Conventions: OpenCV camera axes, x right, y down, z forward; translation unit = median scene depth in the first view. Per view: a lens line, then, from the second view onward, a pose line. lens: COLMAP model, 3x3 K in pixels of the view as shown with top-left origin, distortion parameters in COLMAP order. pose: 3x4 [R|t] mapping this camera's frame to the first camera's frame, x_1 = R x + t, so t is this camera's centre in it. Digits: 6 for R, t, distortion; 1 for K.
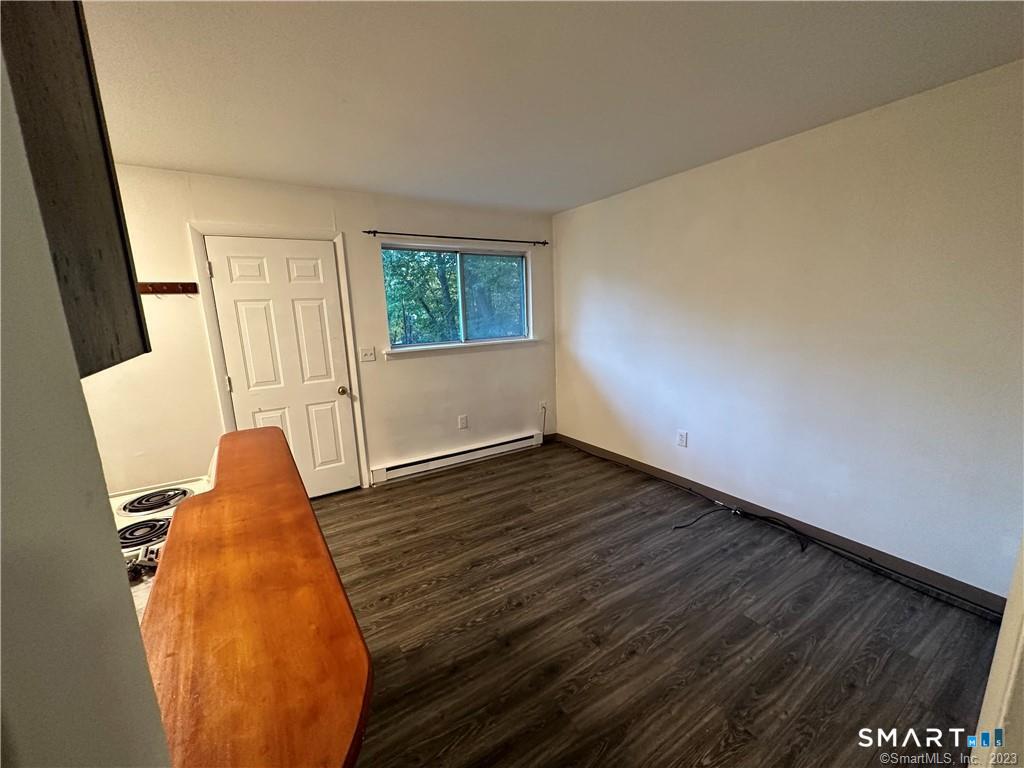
lens RADIAL K [[412.8, 0, 515.3], [0, 412.8, 382.9], [0, 0, 1]] dist [-0.014300, -0.000252]
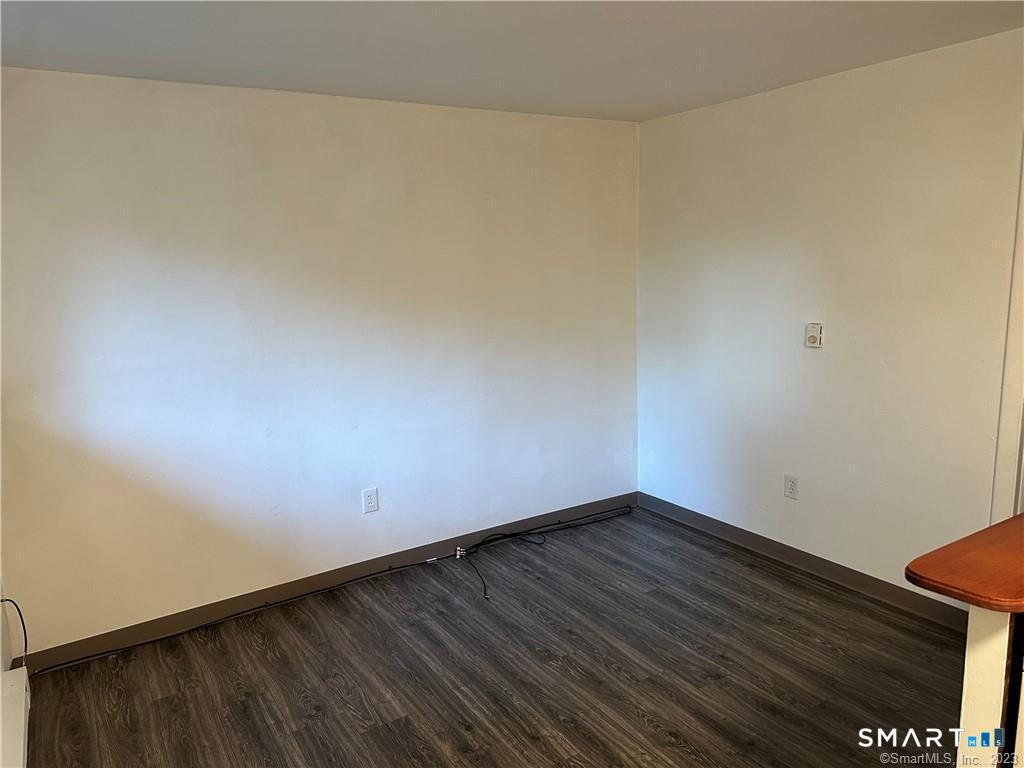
lens RADIAL K [[722.5, 0, 506.2], [0, 722.5, 385.5], [0, 0, 1]] dist [-0.001080, -0.008782]
pose [[0.031786, -0.161280, 0.986397, -0.867145], [0.223362, 0.963083, 0.150270, -0.206966], [-0.974217, 0.215547, 0.066636, 0.850579]]
